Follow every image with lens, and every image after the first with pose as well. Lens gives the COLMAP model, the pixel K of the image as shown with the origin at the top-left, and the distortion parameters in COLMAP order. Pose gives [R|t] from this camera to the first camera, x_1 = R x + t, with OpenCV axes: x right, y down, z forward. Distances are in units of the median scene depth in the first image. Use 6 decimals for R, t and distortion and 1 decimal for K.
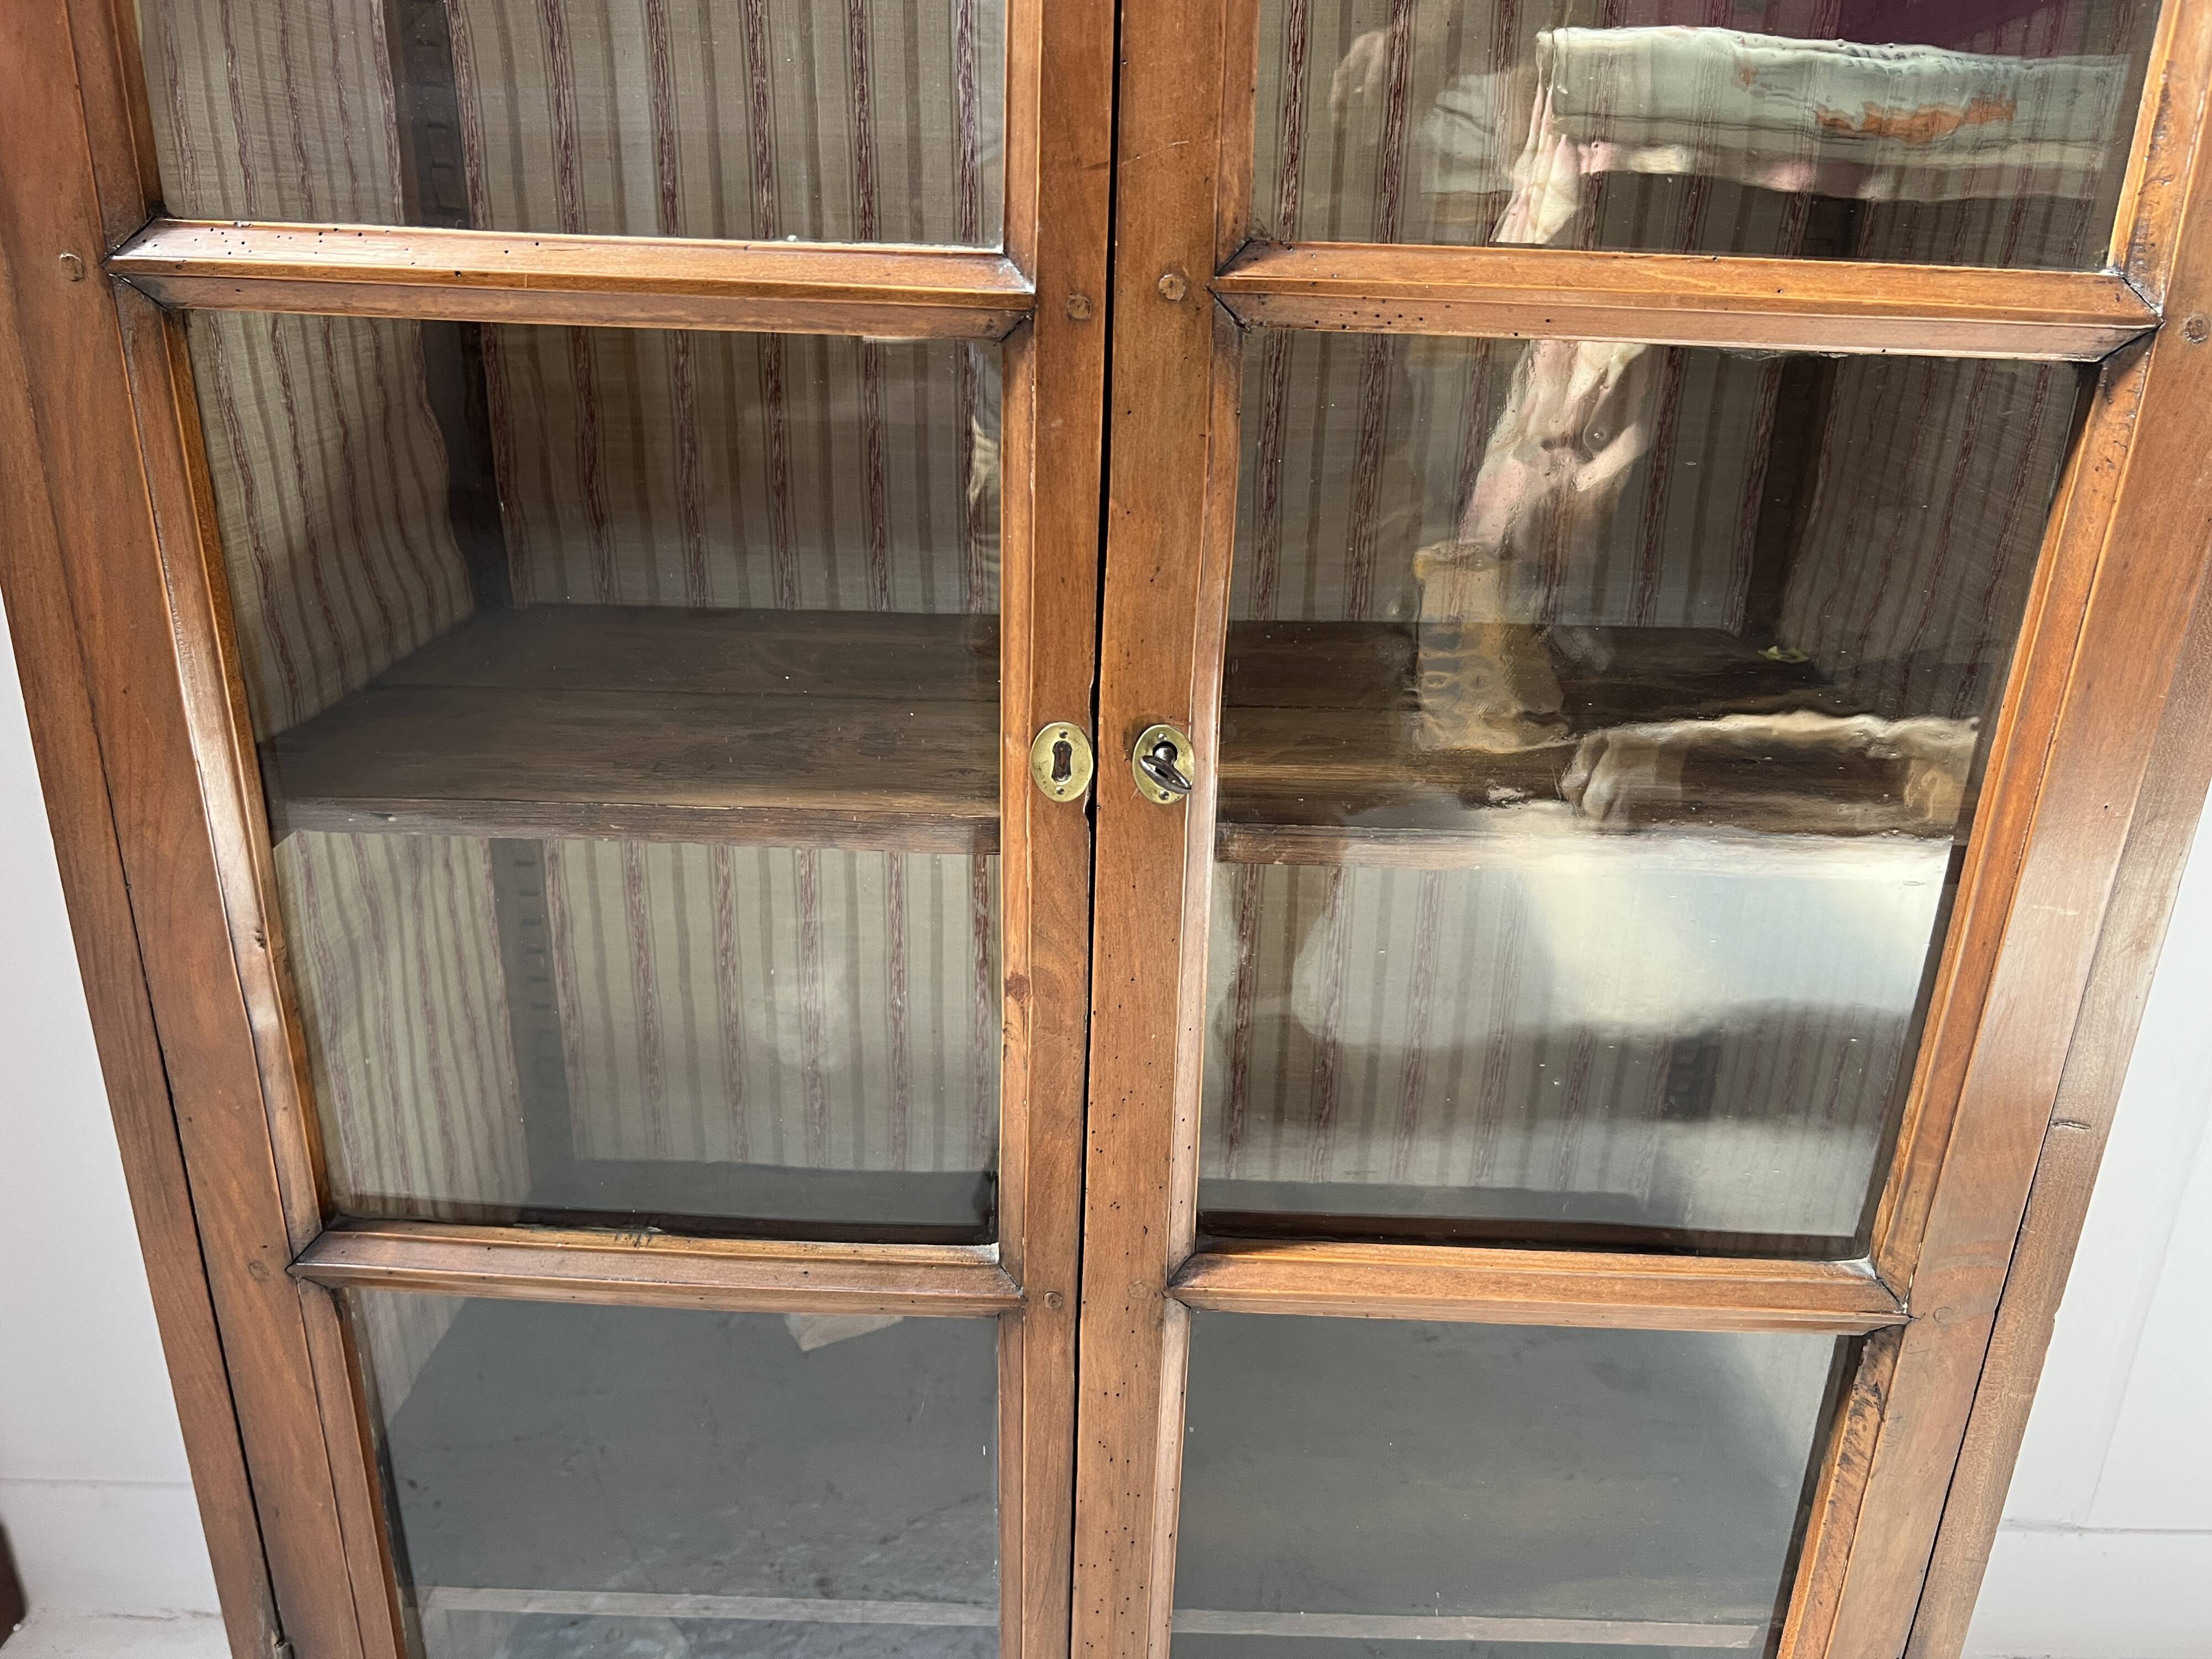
lens RADIAL K [[1679.6, 0, 1137.5], [0, 1679.6, 837.2], [0, 0, 1]] dist [0.050932, -0.056212]
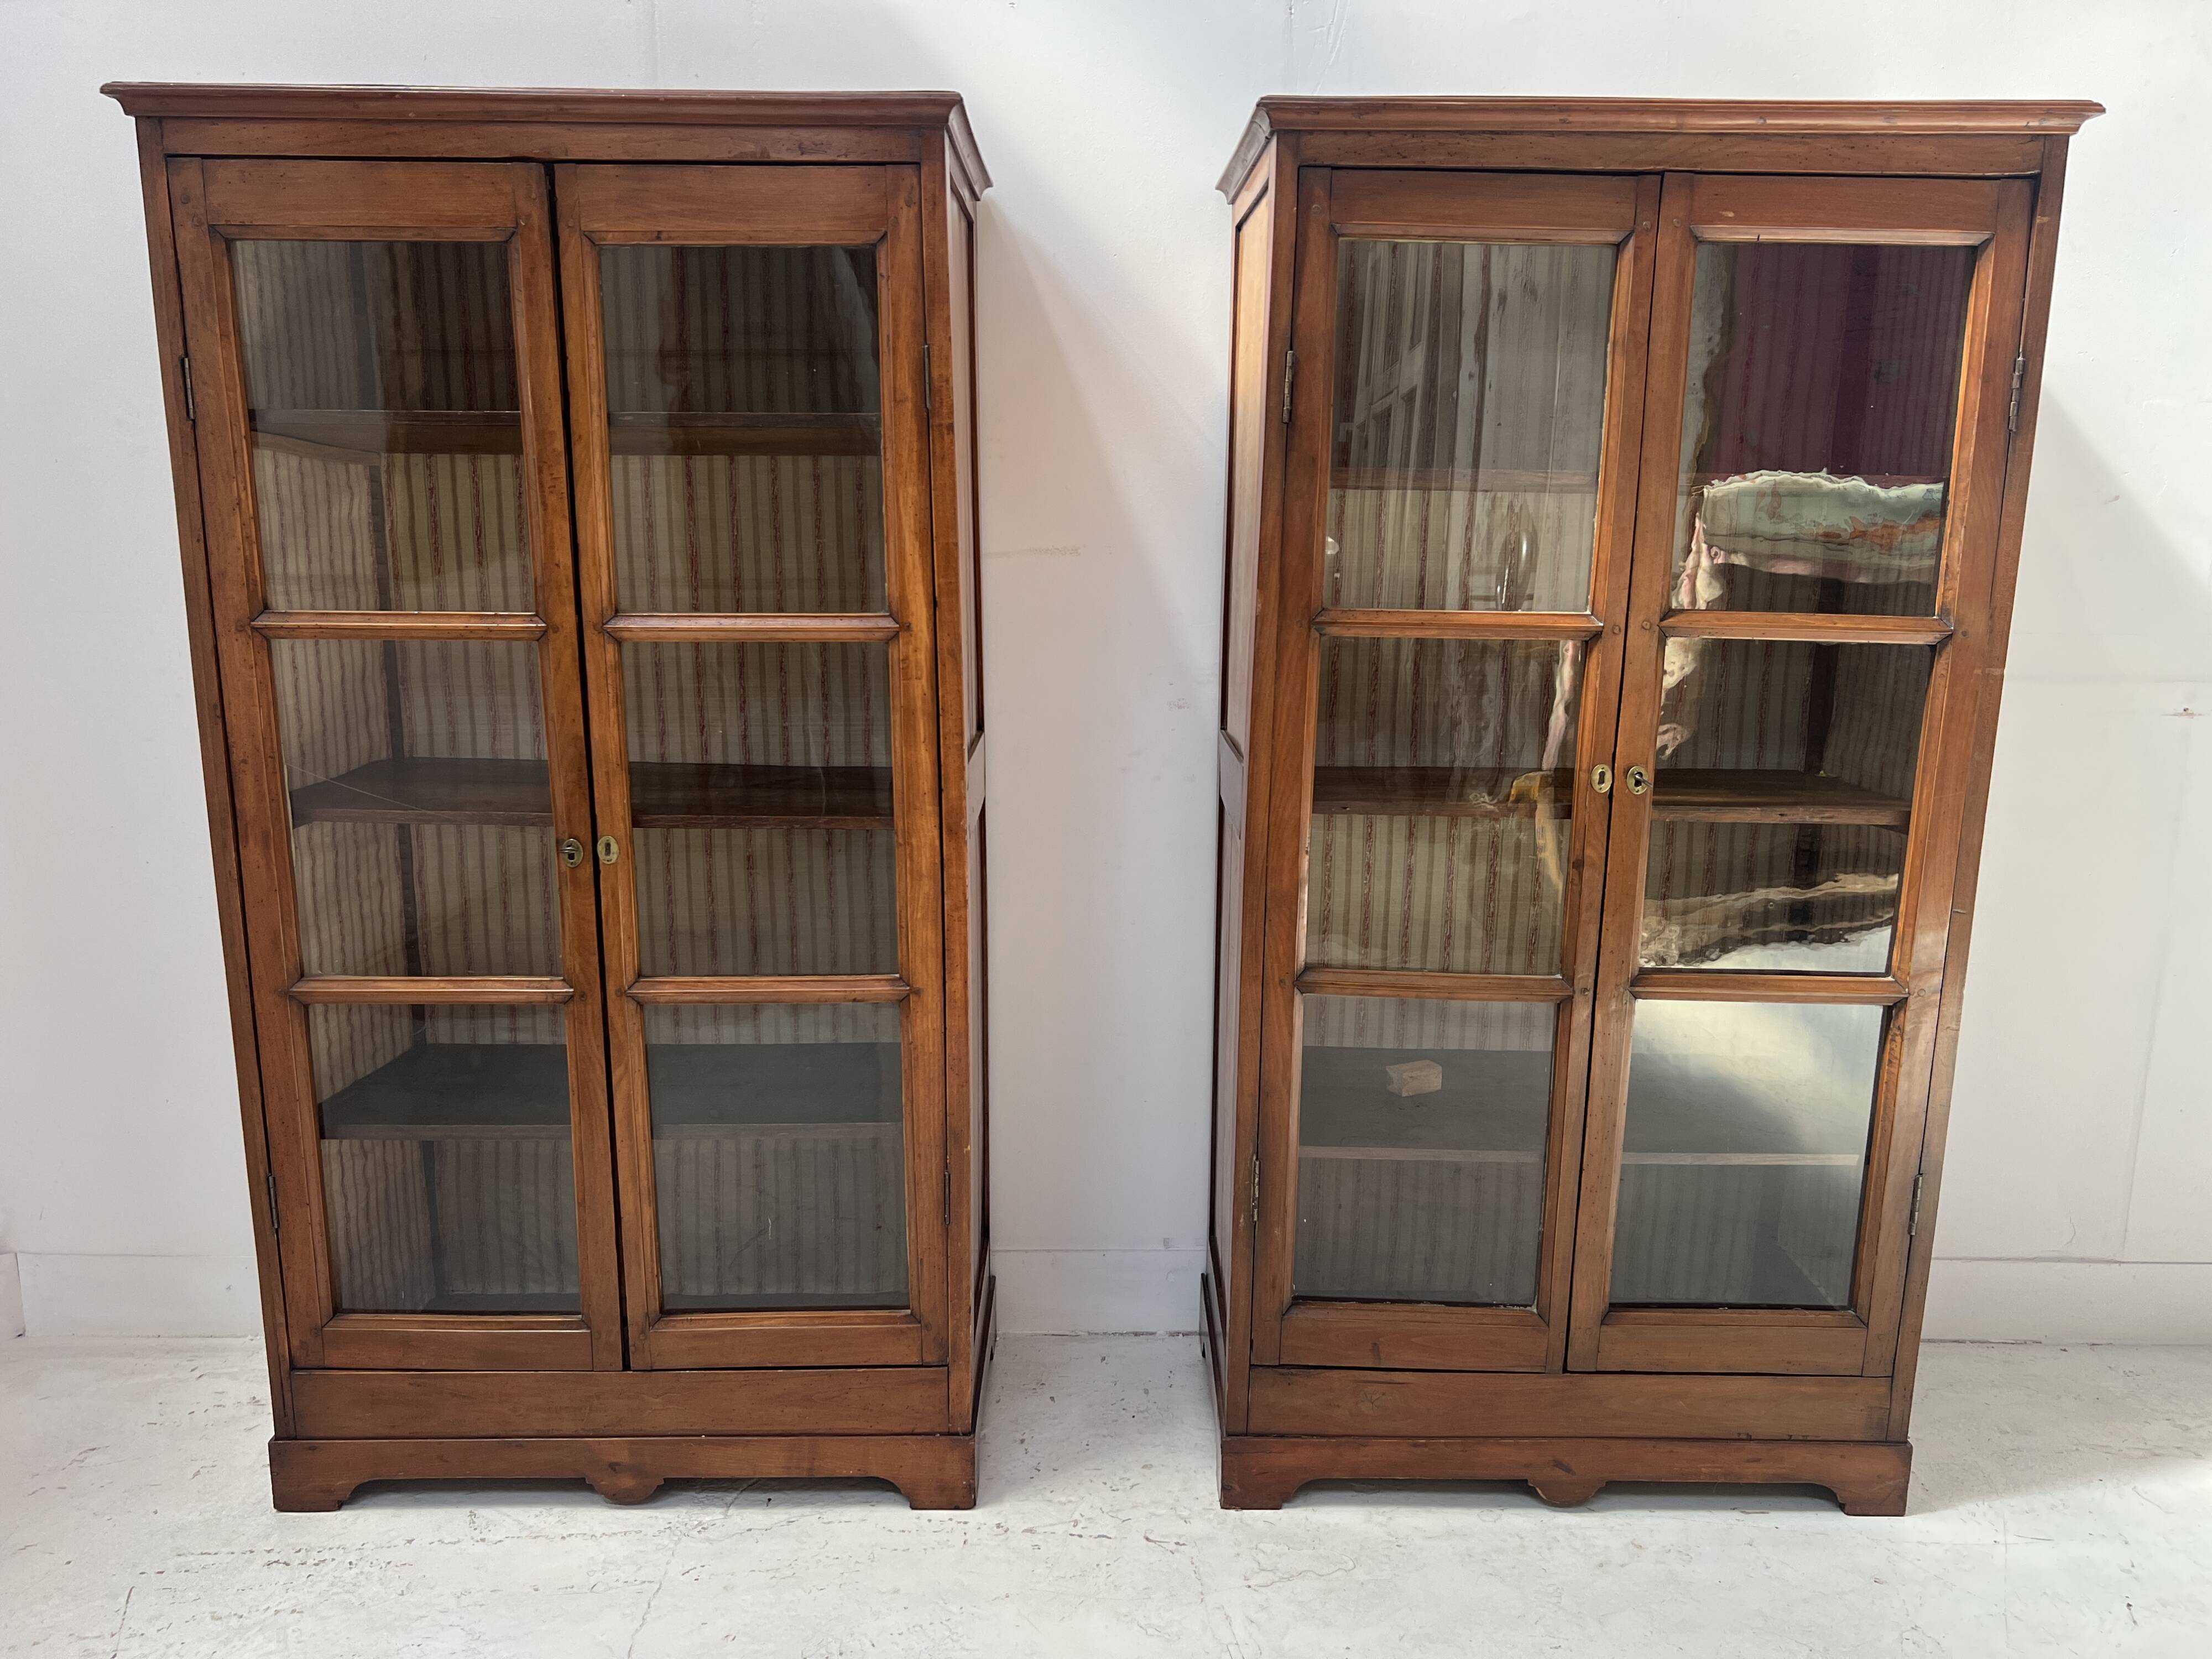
lens RADIAL K [[1679.6, 0, 1117.7], [0, 1679.6, 837.4], [0, 0, 1]] dist [0.050932, -0.056212]
pose [[0.999794, -0.012613, 0.015909, -0.776159], [0.015403, 0.981730, -0.189653, 0.497114], [-0.013226, 0.189858, 0.981722, -1.541754]]
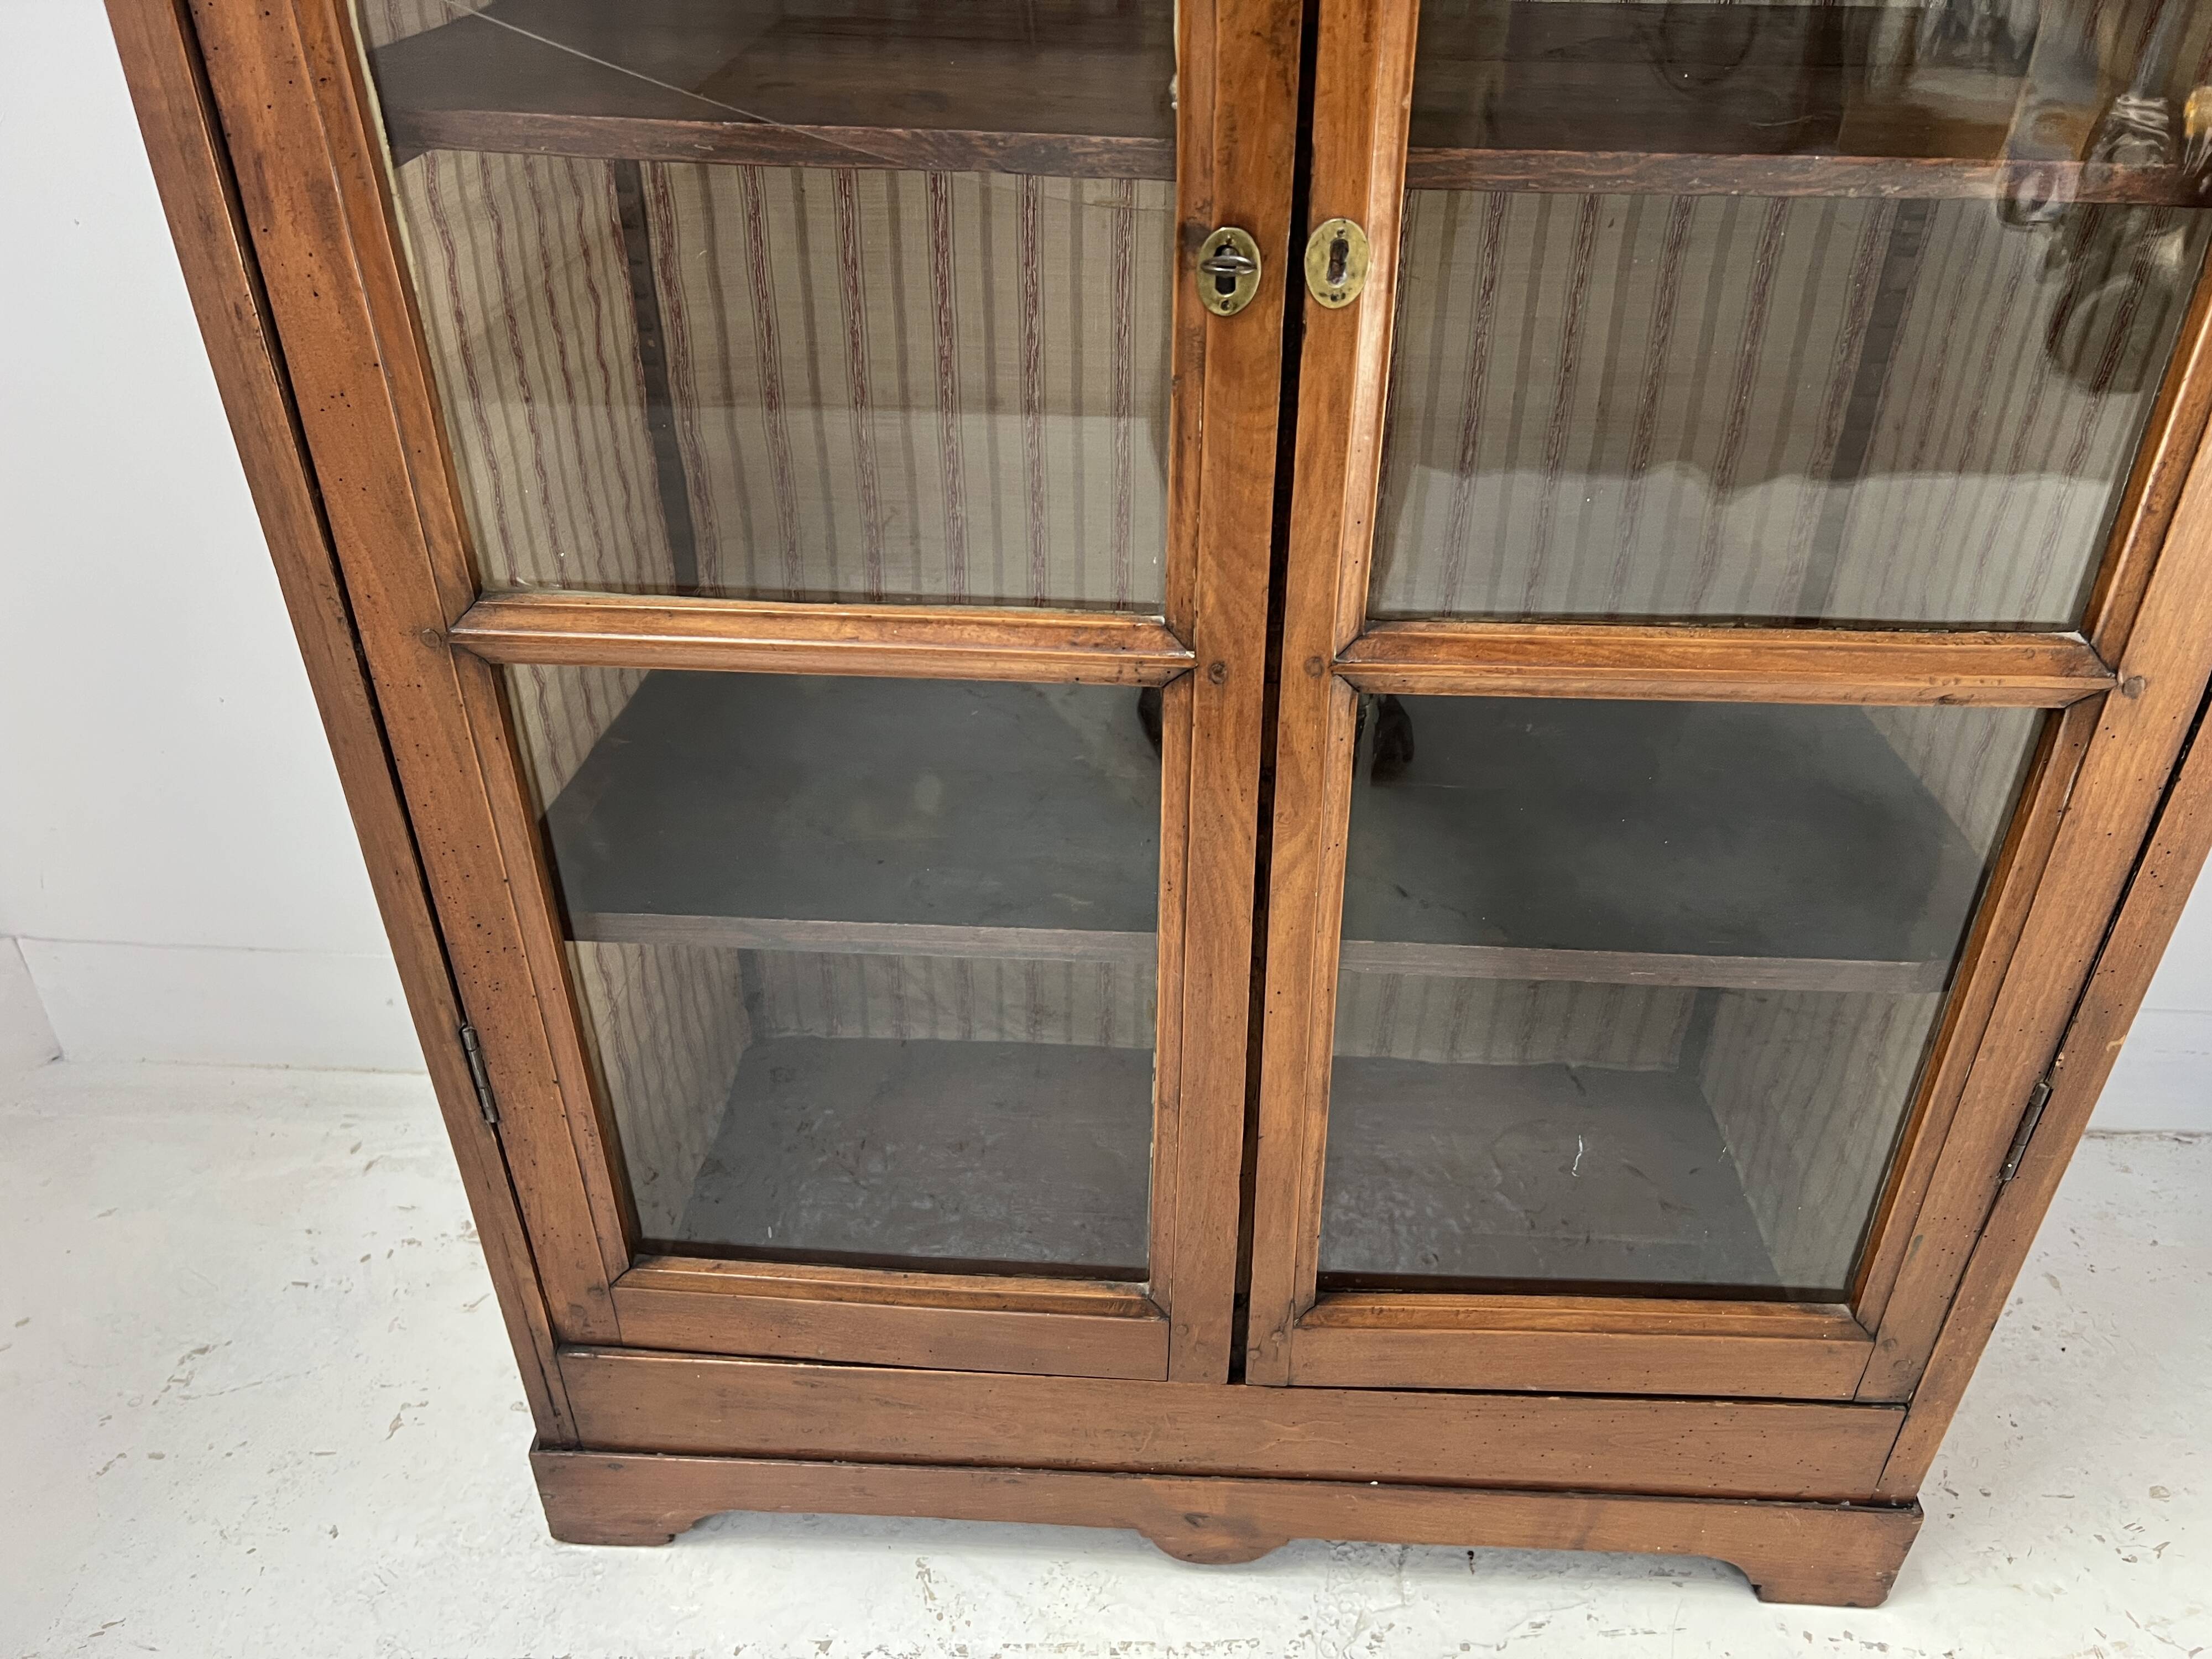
lens RADIAL K [[1679.6, 0, 1124.8], [0, 1679.6, 841.2], [0, 0, 1]] dist [0.050932, -0.056212]
pose [[0.999381, 0.015655, -0.031504, -1.559115], [-0.008872, 0.978741, 0.204908, 0.139713], [0.034042, -0.204502, 0.978274, 0.047163]]
